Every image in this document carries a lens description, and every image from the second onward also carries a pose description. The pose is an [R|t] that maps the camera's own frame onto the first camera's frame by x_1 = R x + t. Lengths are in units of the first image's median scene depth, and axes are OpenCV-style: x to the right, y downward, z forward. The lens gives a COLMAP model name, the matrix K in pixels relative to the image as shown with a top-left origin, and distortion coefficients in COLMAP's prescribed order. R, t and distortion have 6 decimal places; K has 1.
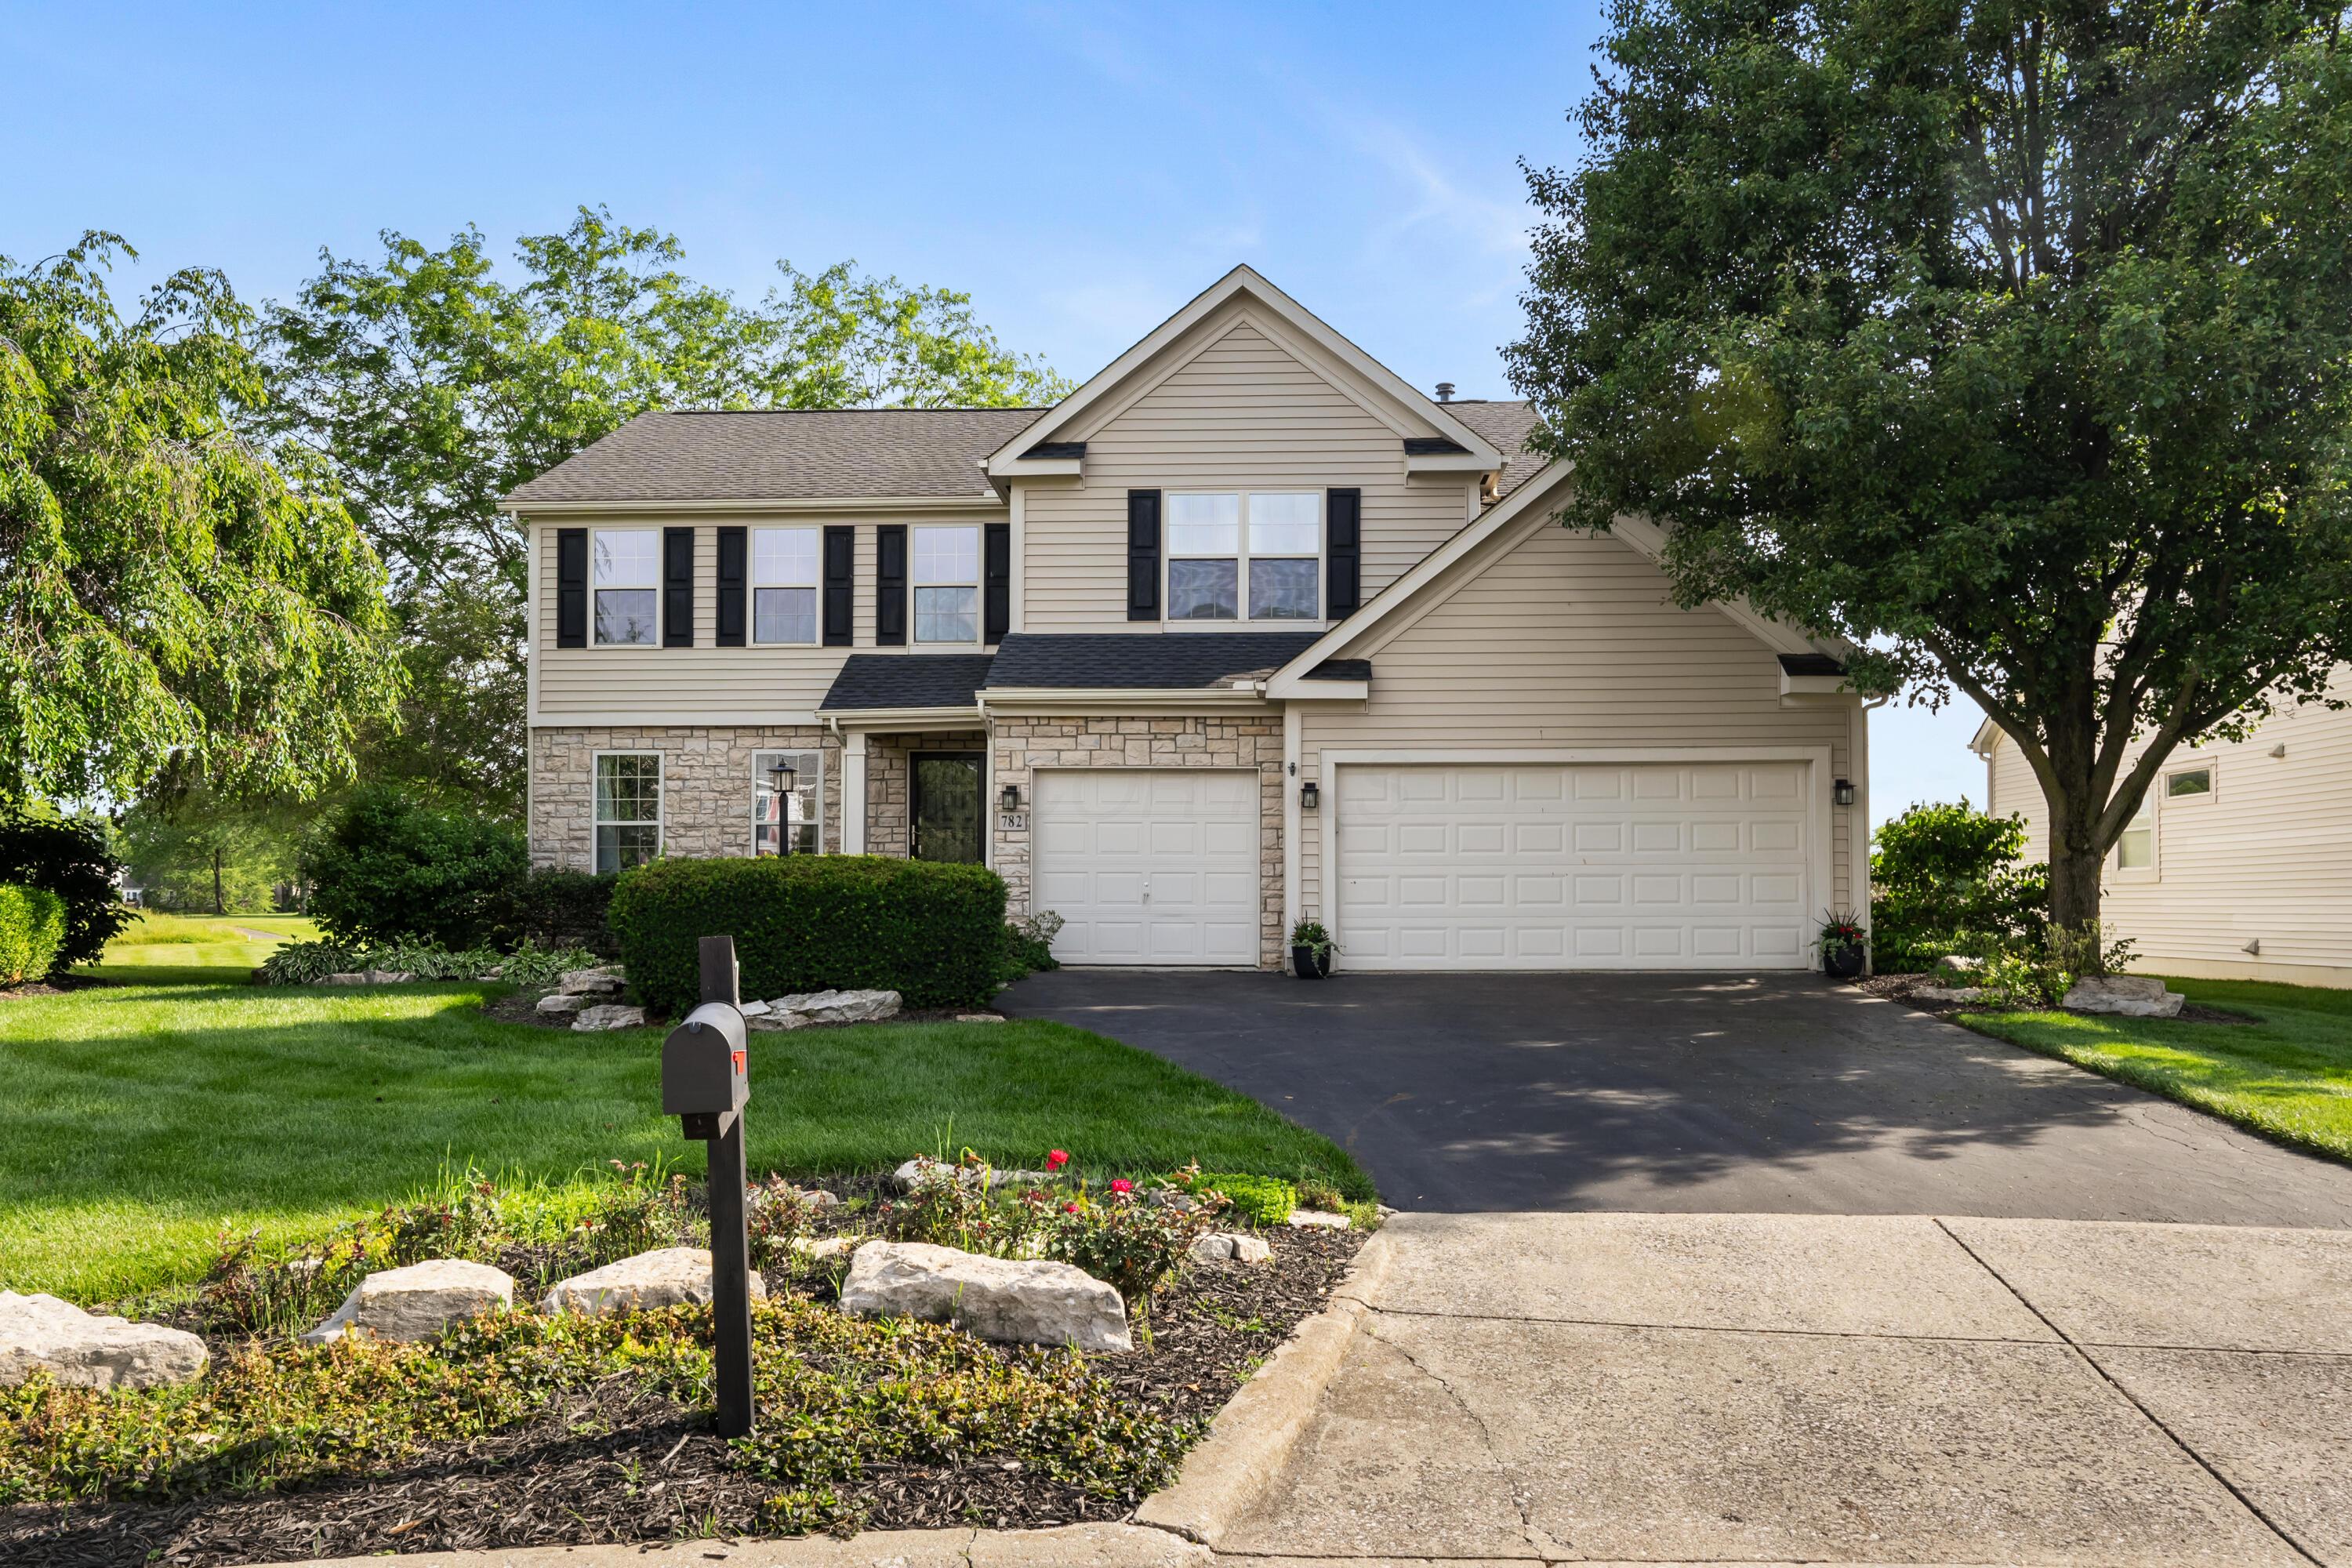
lens RADIAL K [[1801.2, 0, 1176.0], [0, 1801.2, 784.0], [0, 0, 1]] dist [0.004068, 0.002691]
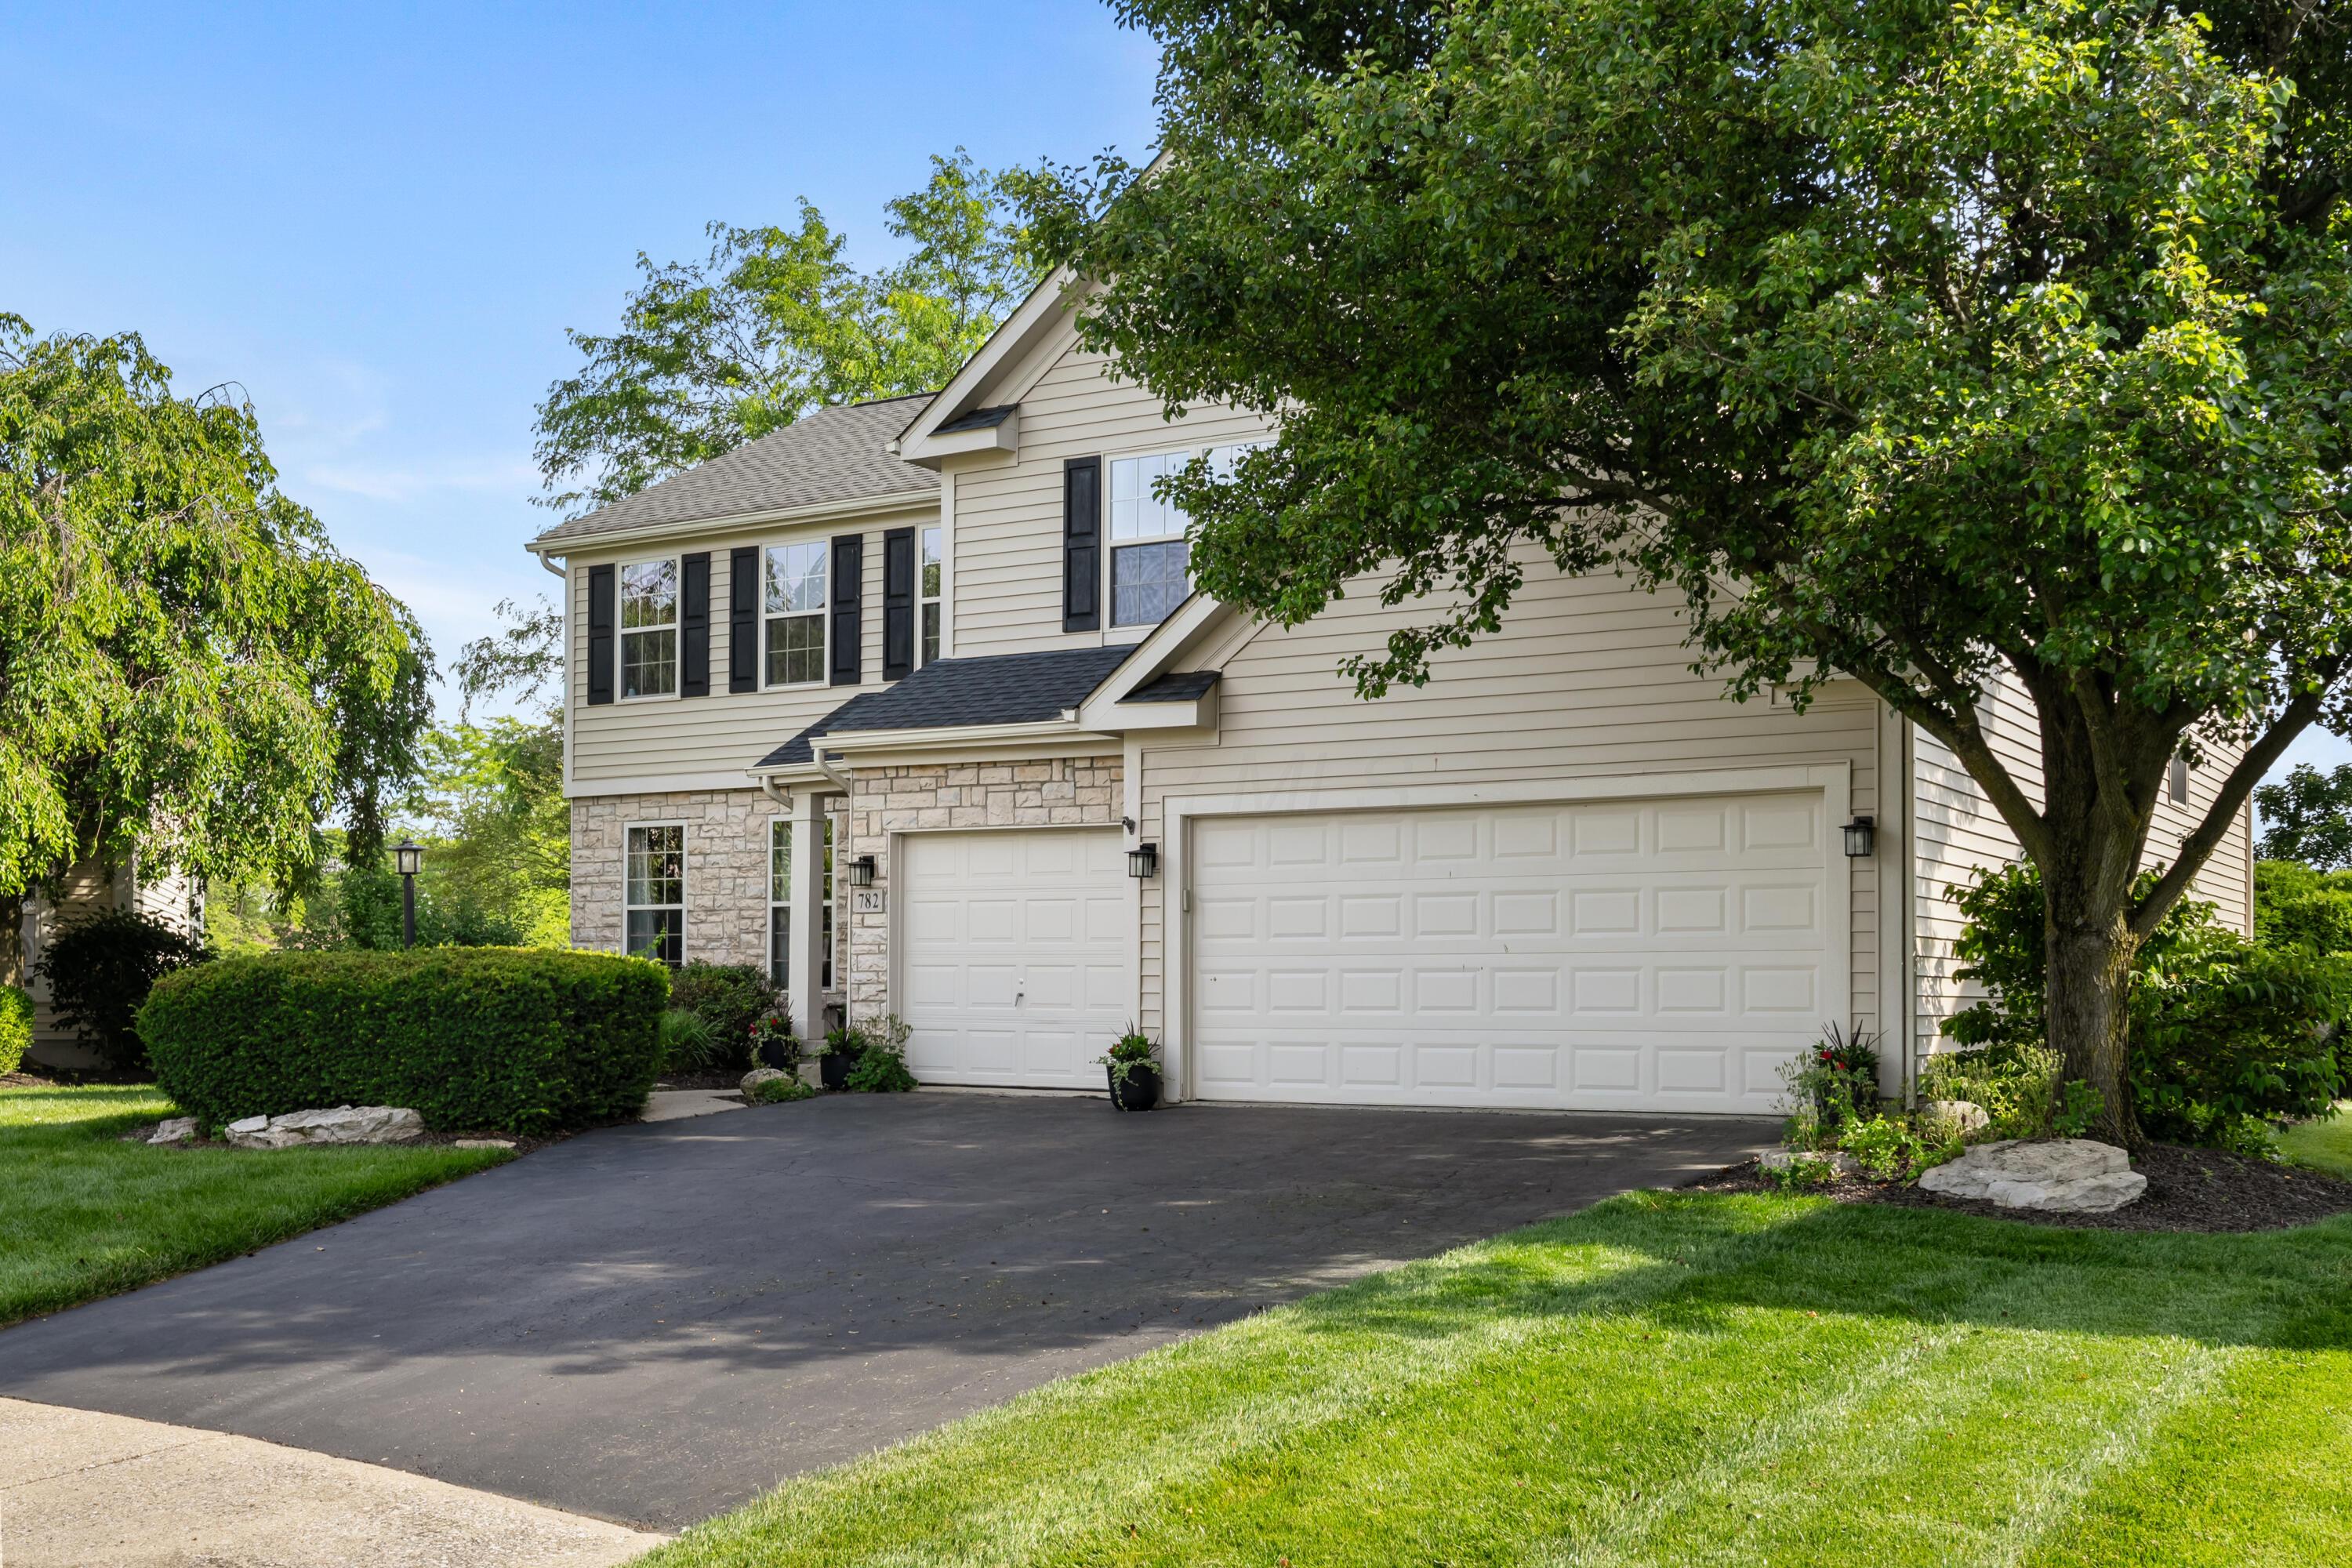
lens RADIAL K [[2417.1, 0, 1177.1], [0, 2417.1, 900.5], [0, 0, 1]] dist [-0.015439, -0.017027]
pose [[0.882408, -0.015114, -0.470242, 0.488194], [0.027640, 0.999423, 0.019744, 0.003147], [0.469672, -0.030420, 0.882317, 0.119215]]
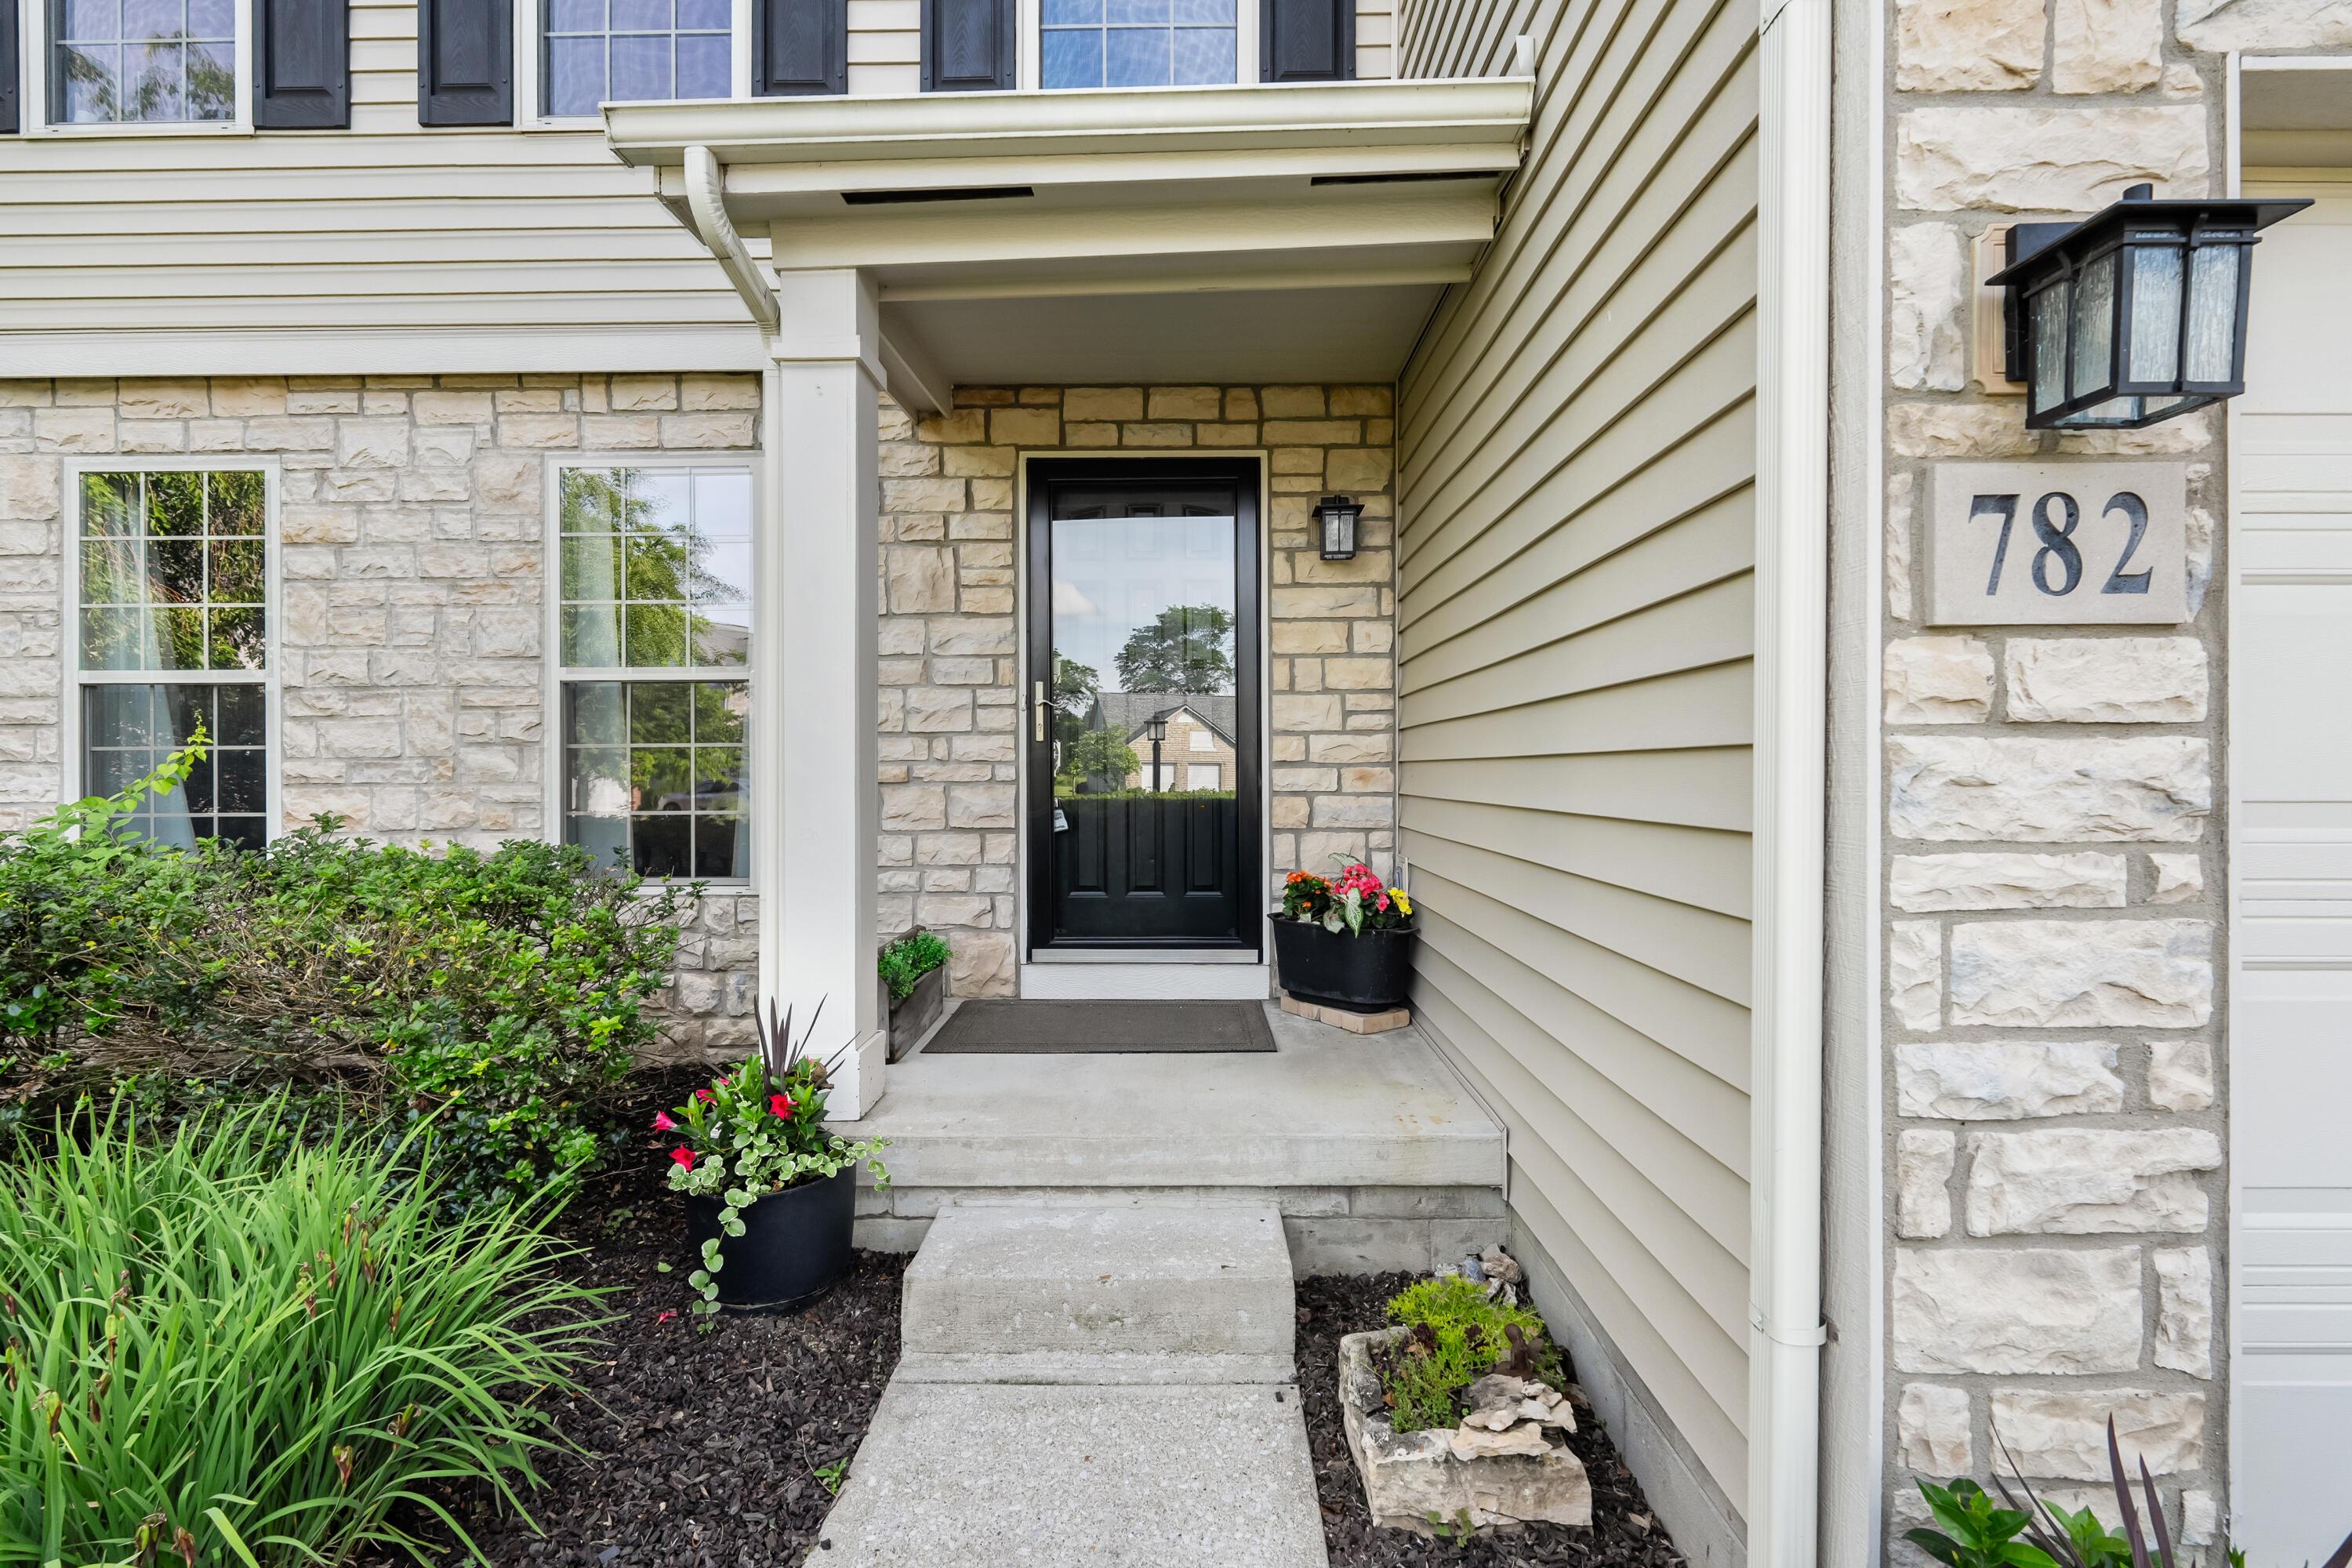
lens RADIAL K [[1055.6, 0, 1175.9], [0, 1055.6, 765.1], [0, 0, 1]] dist [0.002469, 0.000446]
pose [[0.999480, -0.002727, 0.032123, -0.137018], [0.000788, 0.998186, 0.060198, 0.028387], [-0.032229, -0.060141, 0.997669, 0.867389]]
